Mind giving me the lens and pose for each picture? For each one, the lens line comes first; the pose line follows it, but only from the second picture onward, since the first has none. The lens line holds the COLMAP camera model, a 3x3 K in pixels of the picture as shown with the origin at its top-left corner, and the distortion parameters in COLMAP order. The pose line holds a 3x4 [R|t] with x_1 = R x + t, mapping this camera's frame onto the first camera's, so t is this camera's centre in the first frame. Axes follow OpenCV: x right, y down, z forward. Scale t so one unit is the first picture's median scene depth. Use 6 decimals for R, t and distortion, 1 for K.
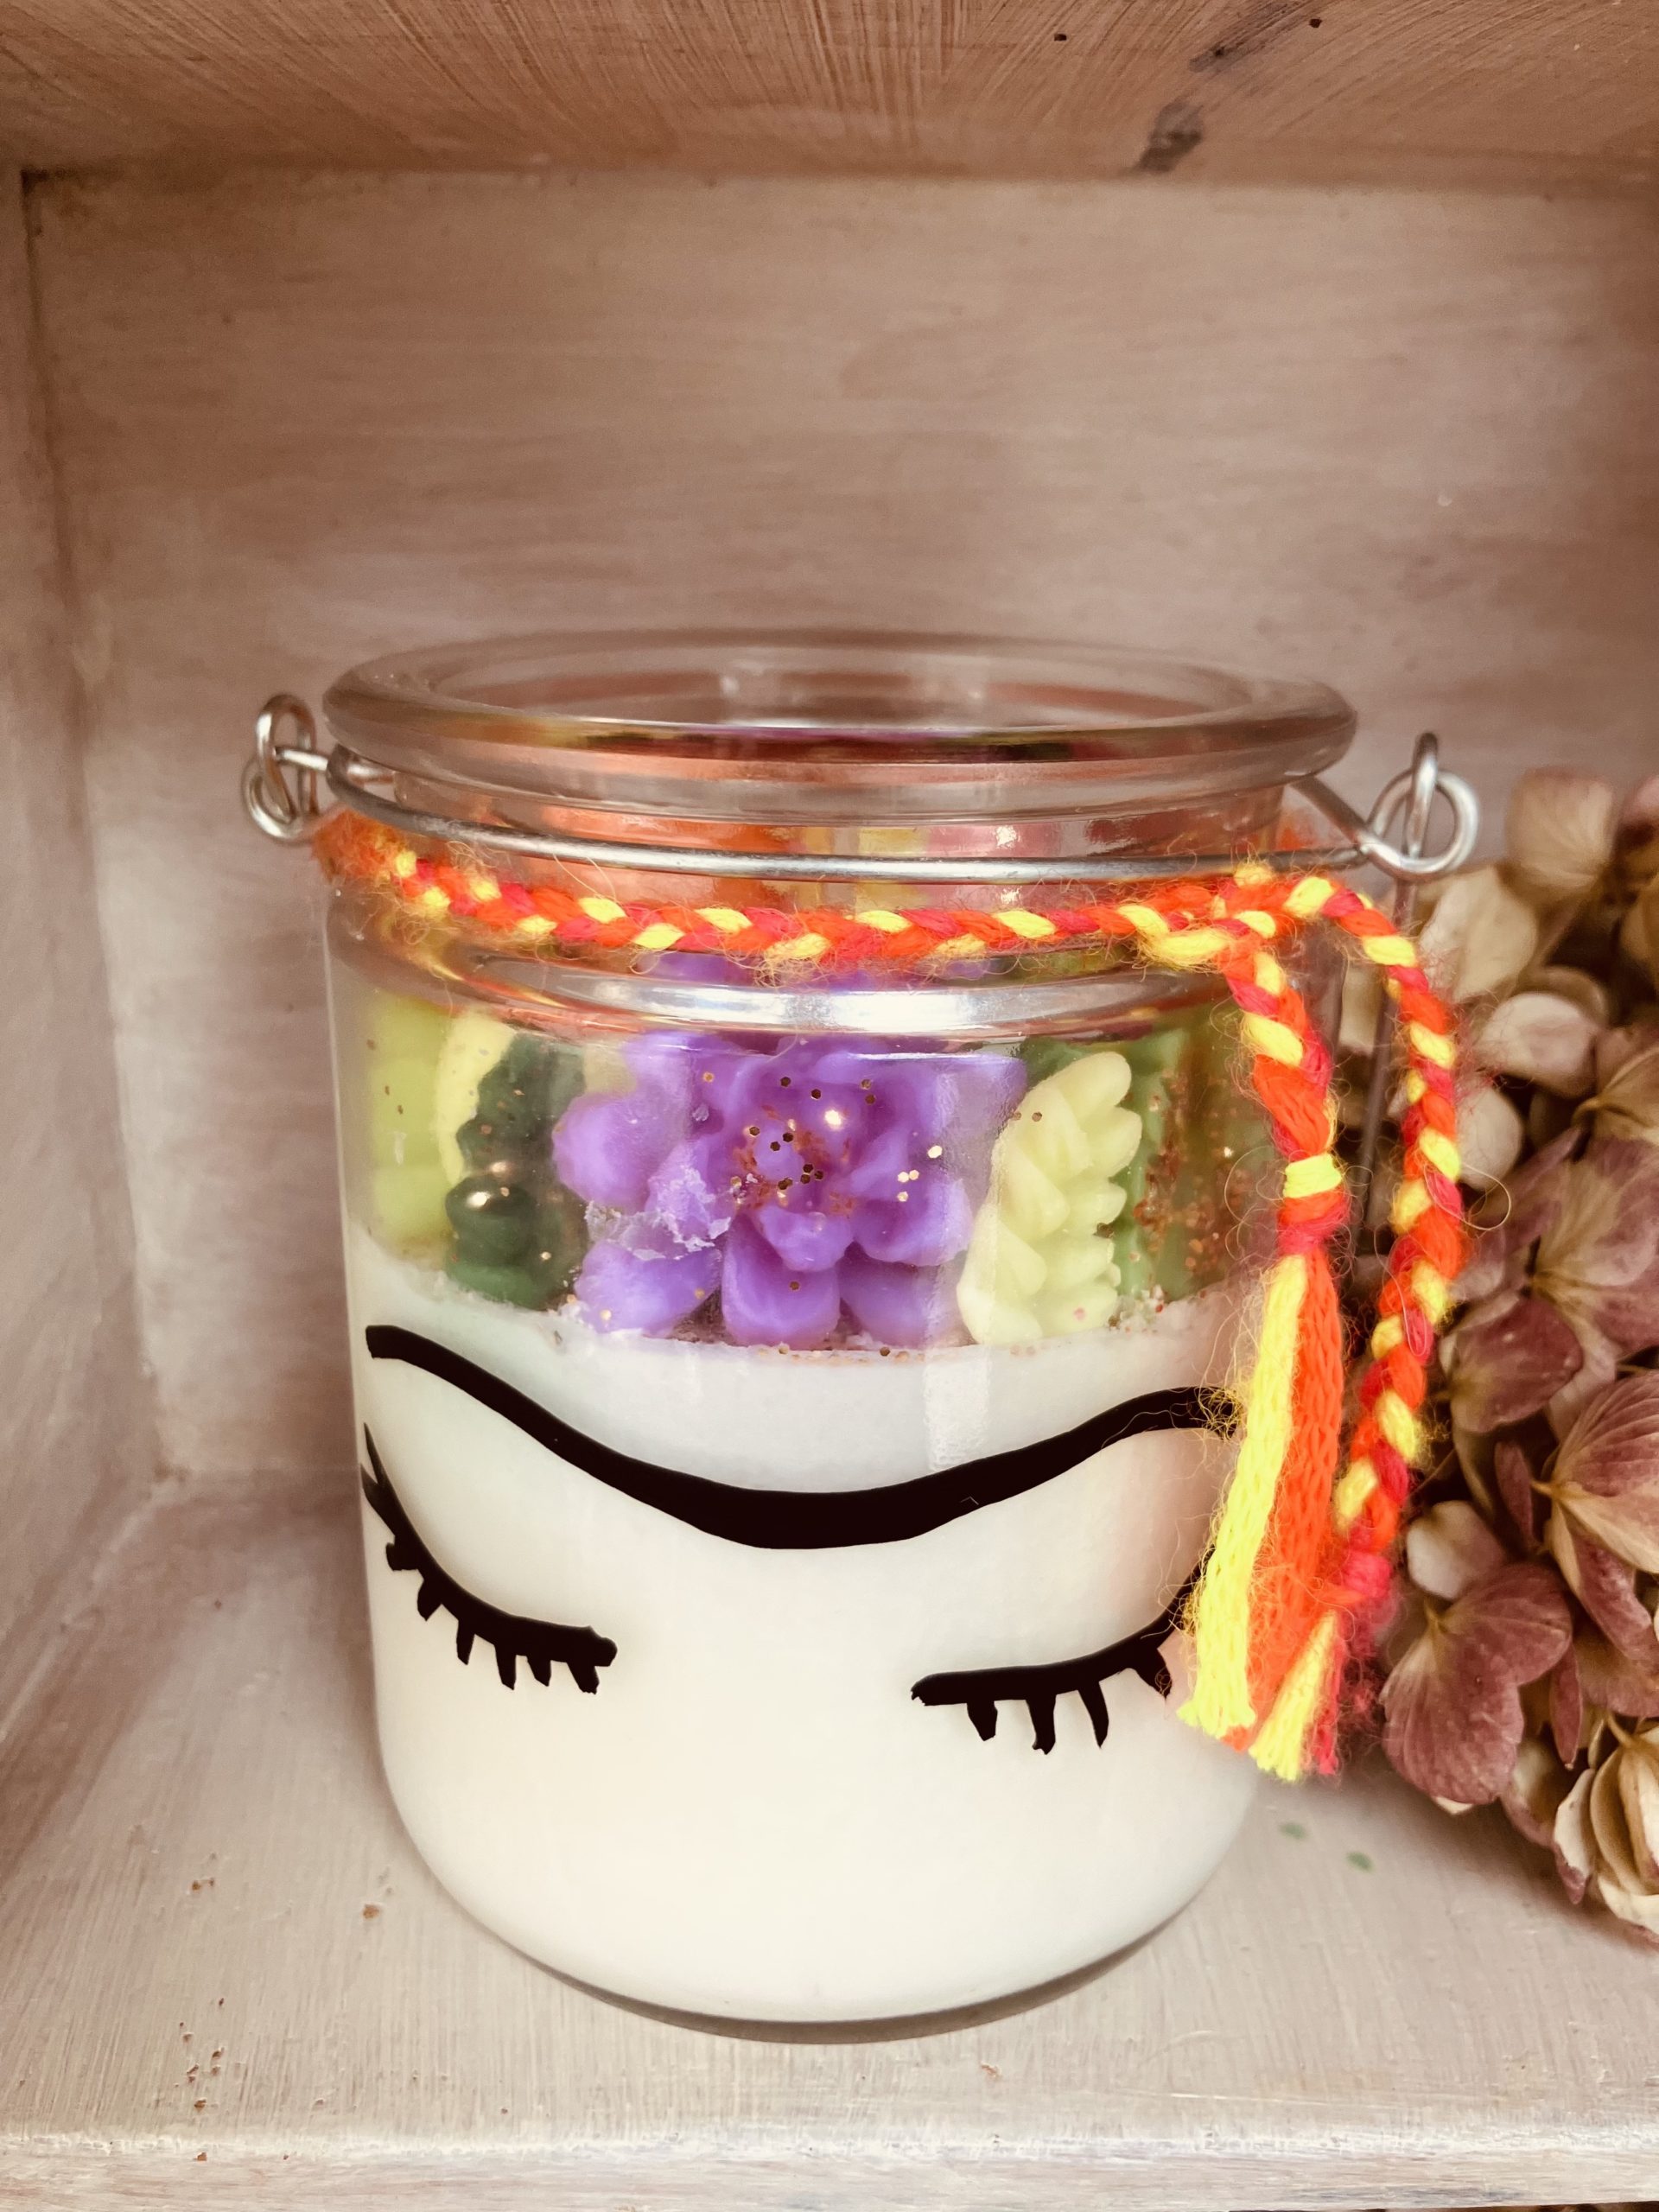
lens RADIAL K [[1849.2, 0, 826.0], [0, 1849.2, 1099.1], [0, 0, 1]] dist [0.039689, -0.089634]
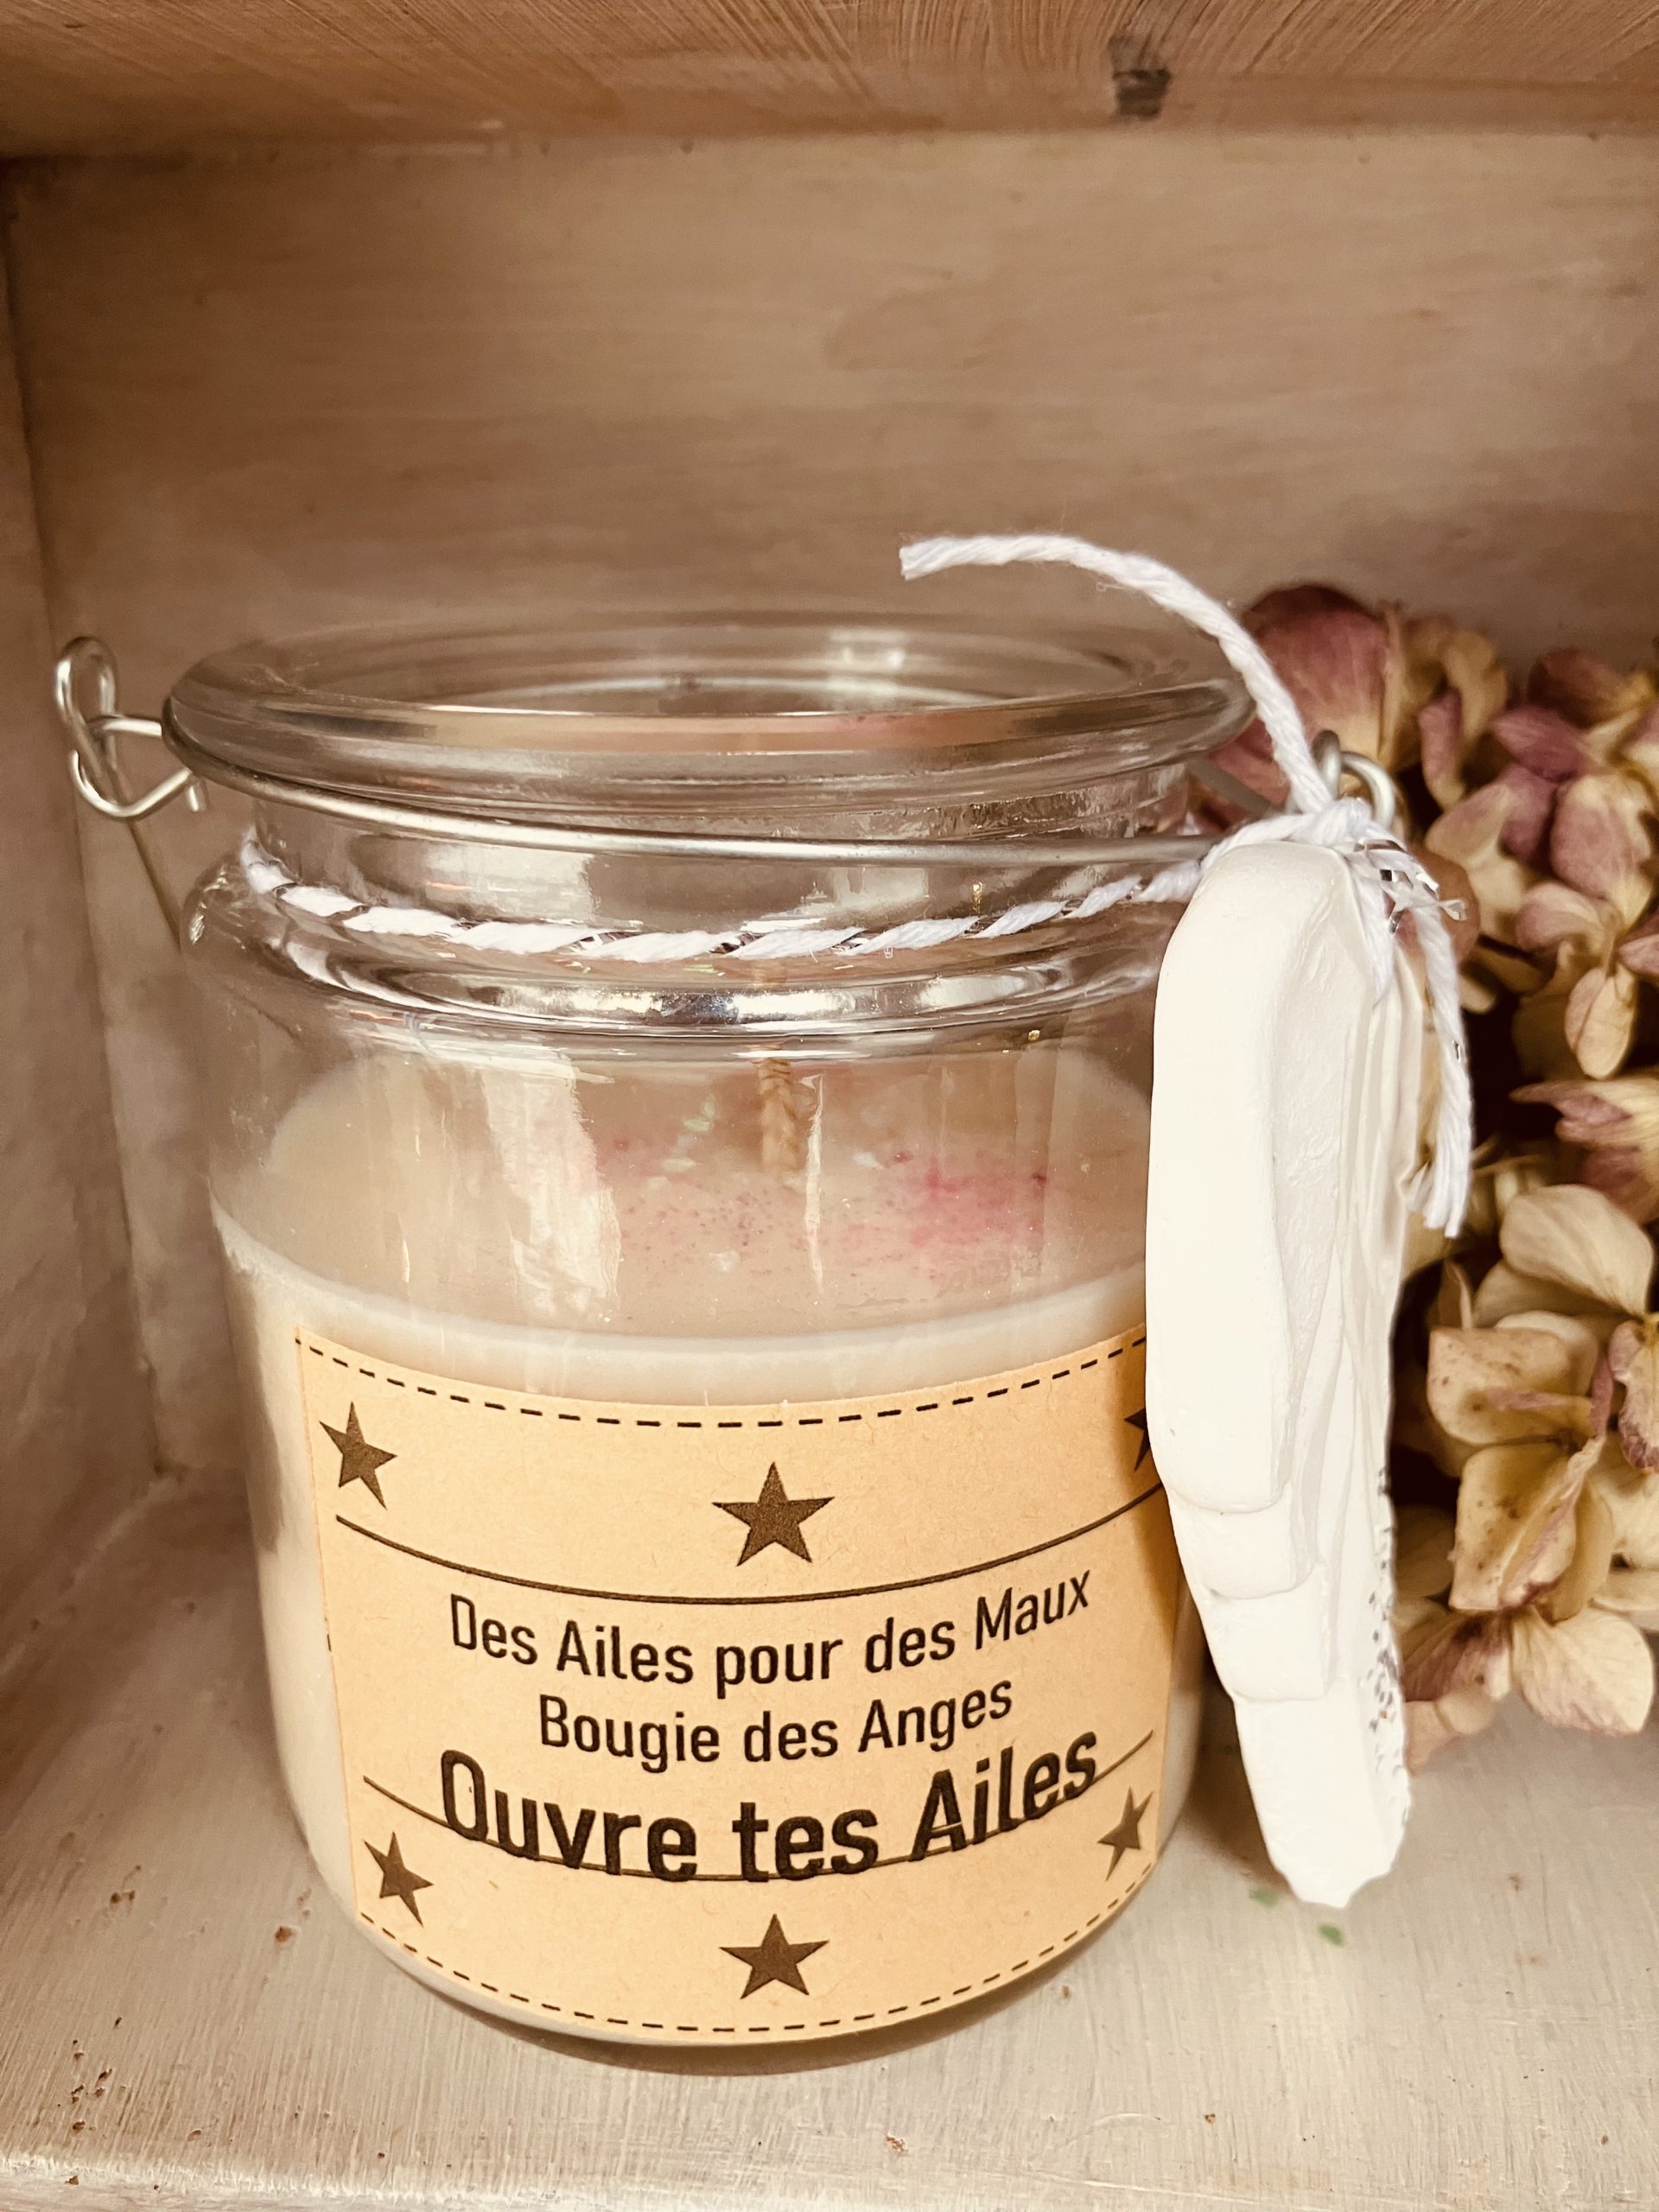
lens RADIAL K [[1849.2, 0, 834.6], [0, 1849.2, 1102.4], [0, 0, 1]] dist [0.039689, -0.089634]
pose [[0.996073, 0.013608, -0.087489, 0.132722], [-0.013245, 0.999901, 0.004731, -0.007276], [0.087544, -0.003554, 0.996154, 0.063930]]
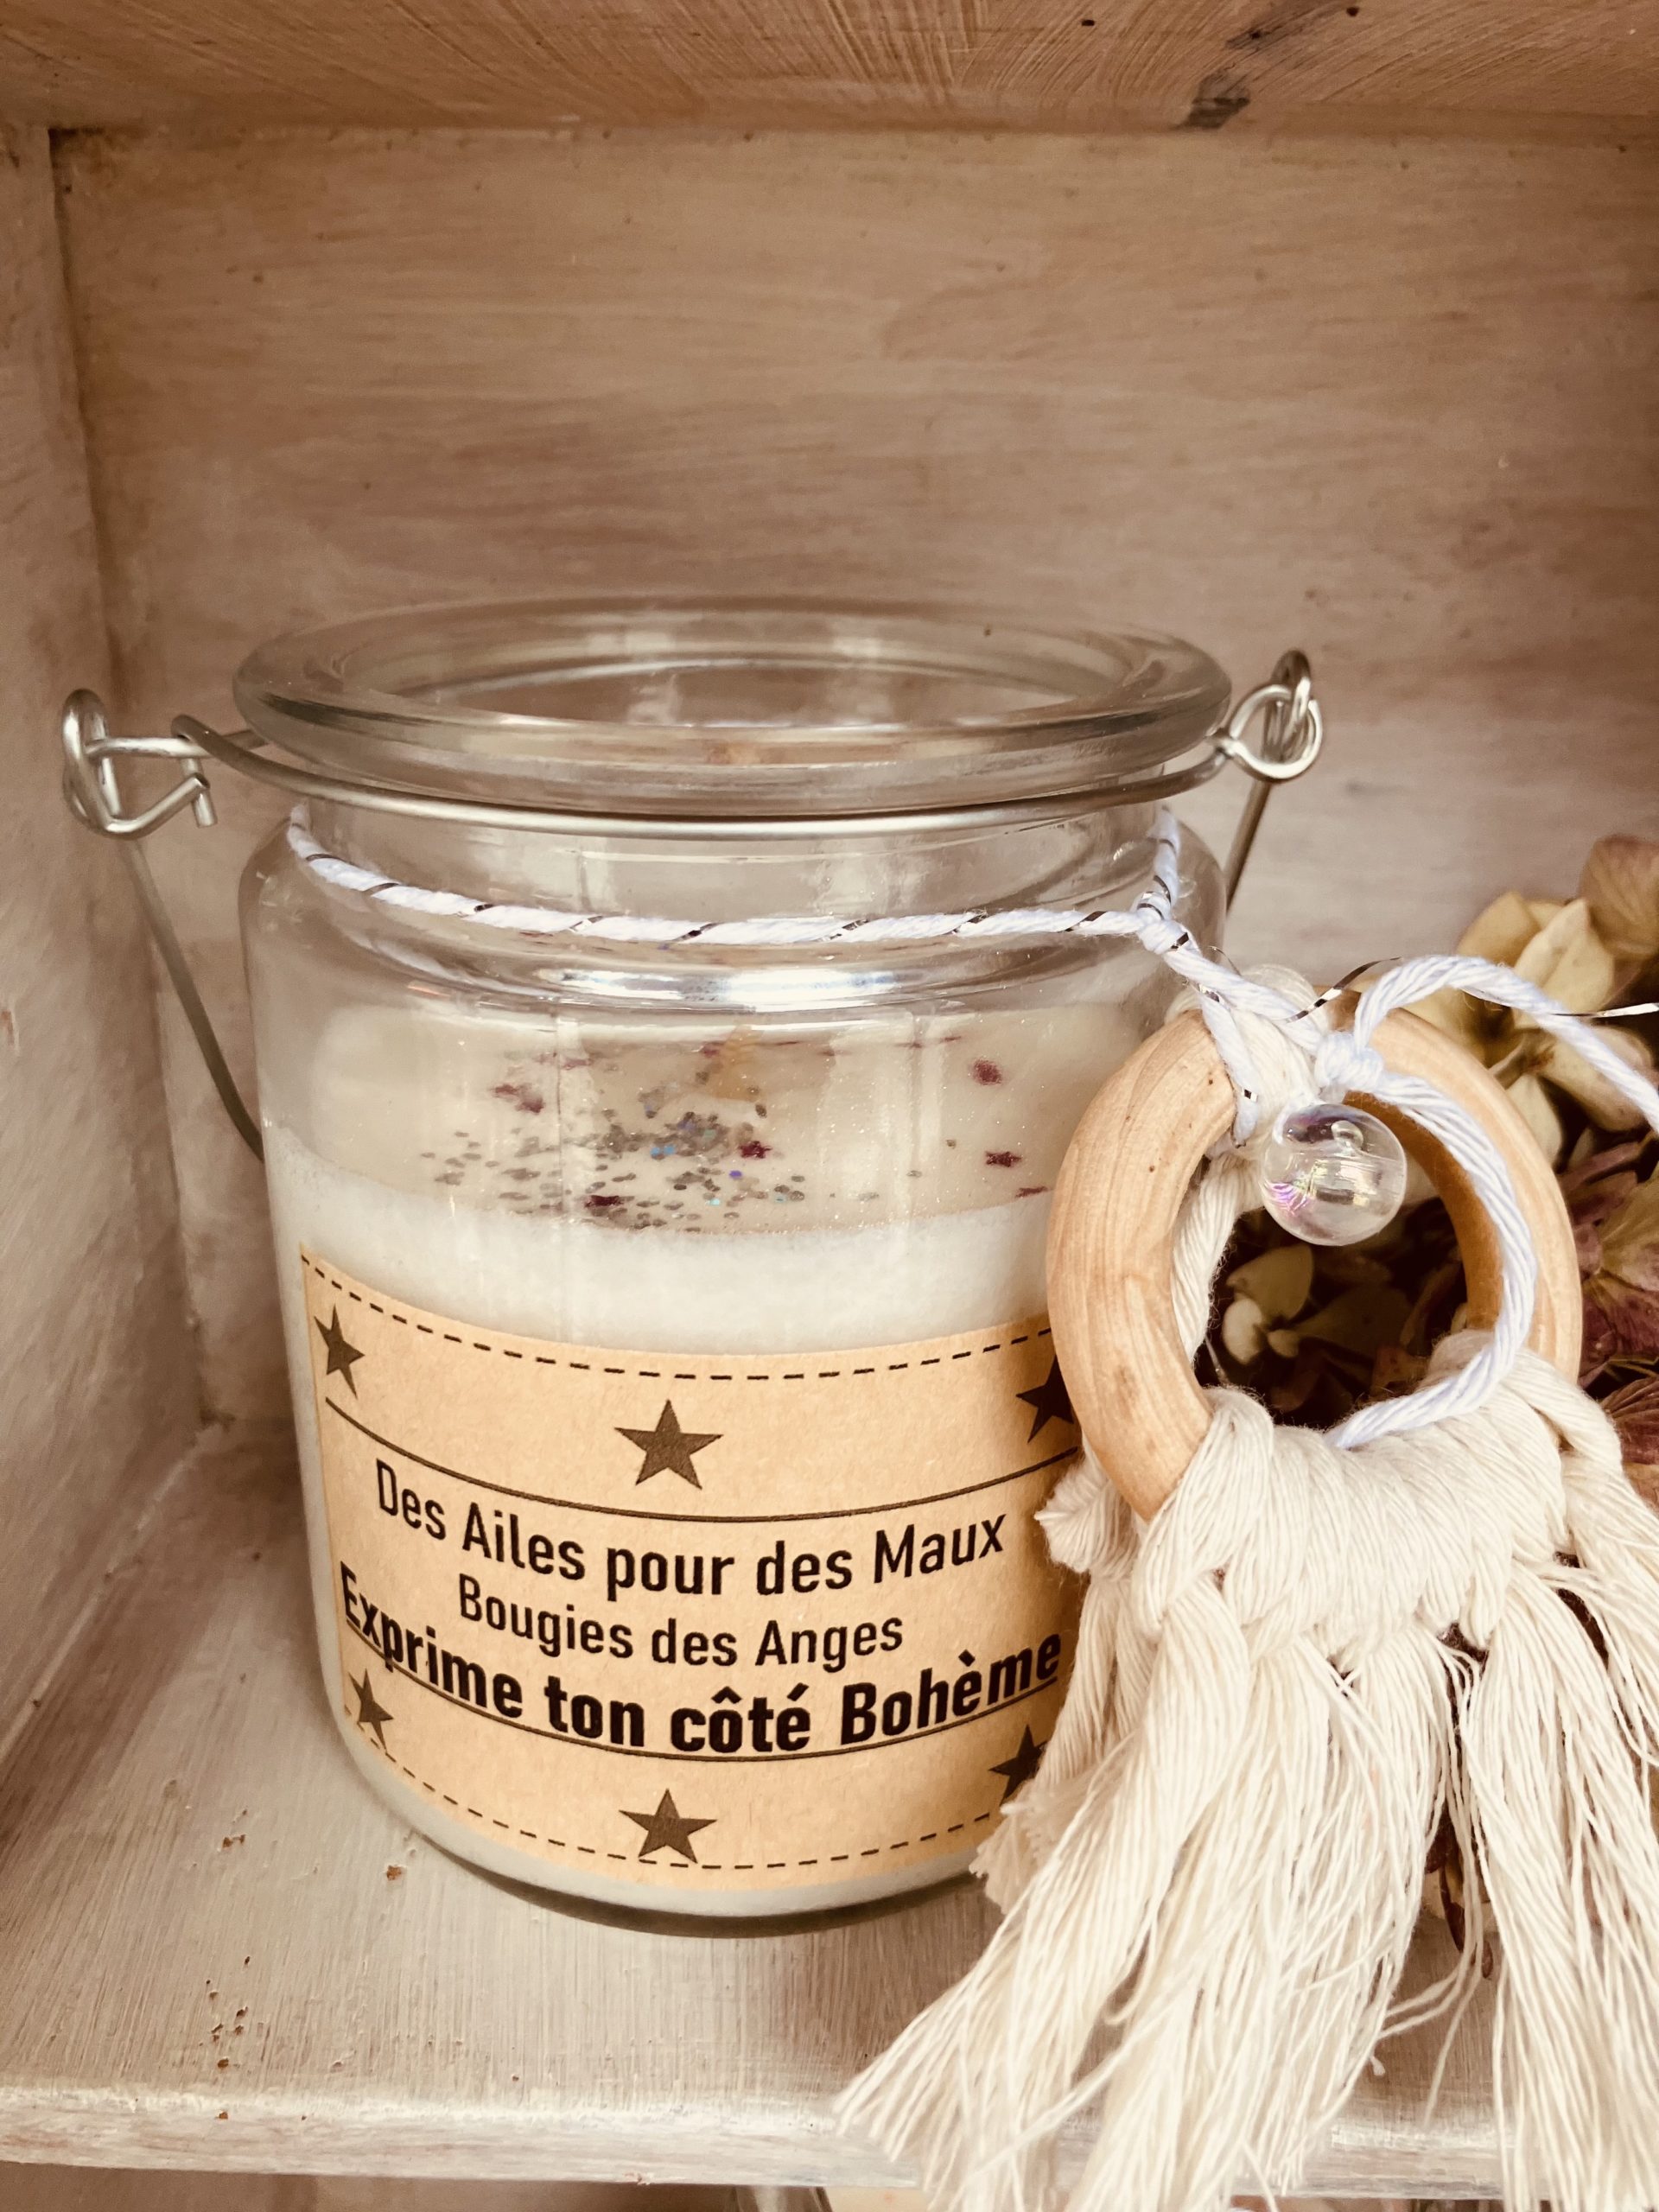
lens RADIAL K [[1849.2, 0, 836.8], [0, 1849.2, 1089.1], [0, 0, 1]] dist [0.039689, -0.089634]
pose [[0.999325, 0.014339, -0.033815, 0.030976], [-0.012582, 0.998588, 0.051608, -0.056987], [0.034507, -0.051148, 0.998095, 0.004846]]
